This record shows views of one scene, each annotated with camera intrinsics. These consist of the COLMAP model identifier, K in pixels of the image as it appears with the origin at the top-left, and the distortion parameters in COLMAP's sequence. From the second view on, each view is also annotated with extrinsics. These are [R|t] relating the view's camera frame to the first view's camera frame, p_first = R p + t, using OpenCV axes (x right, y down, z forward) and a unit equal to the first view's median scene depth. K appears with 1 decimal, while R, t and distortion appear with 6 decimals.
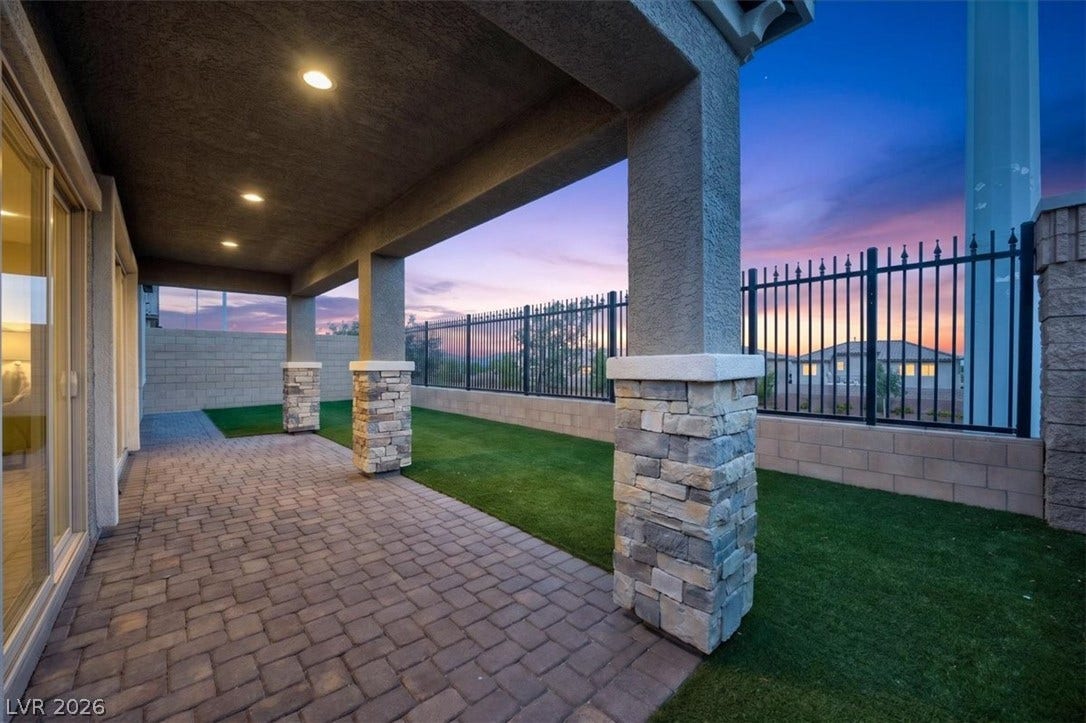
lens RADIAL K [[416.0, 0, 547.1], [0, 416.0, 364.1], [0, 0, 1]] dist [-0.001558, 0.000404]
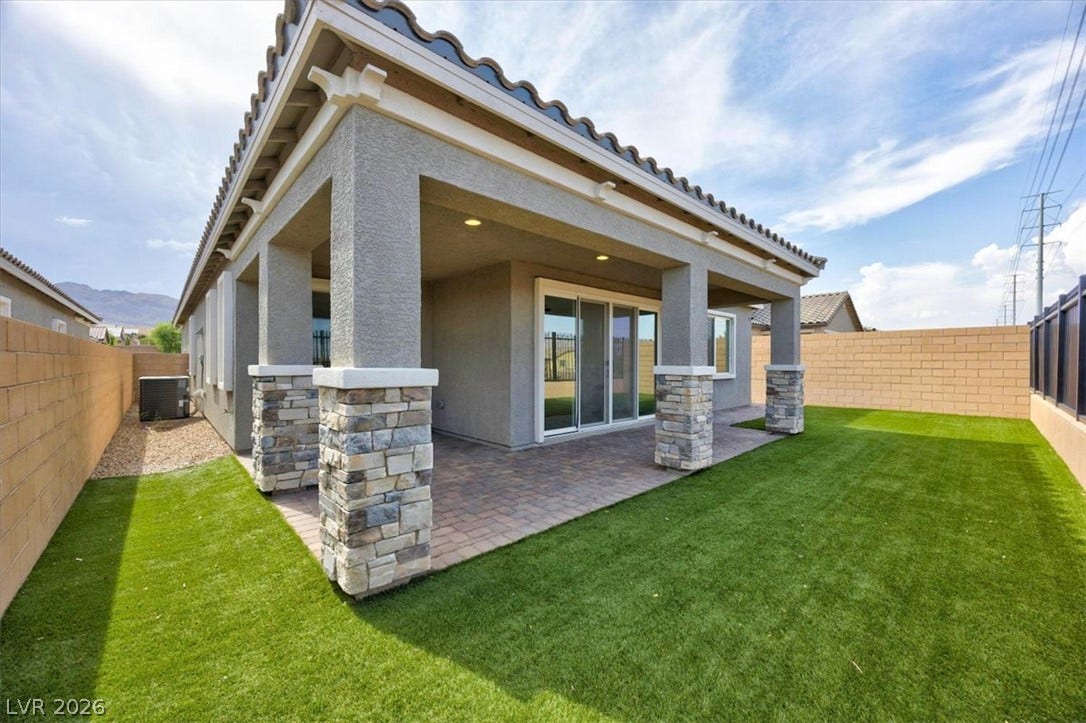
lens RADIAL K [[416.0, 0, 541.5], [0, 416.0, 361.2], [0, 0, 1]] dist [-0.001558, 0.000404]
pose [[-0.002714, 0.004161, -0.999988, 1.100877], [-0.006658, 0.999969, 0.004179, -0.034420], [0.999974, 0.006669, -0.002686, 1.045245]]
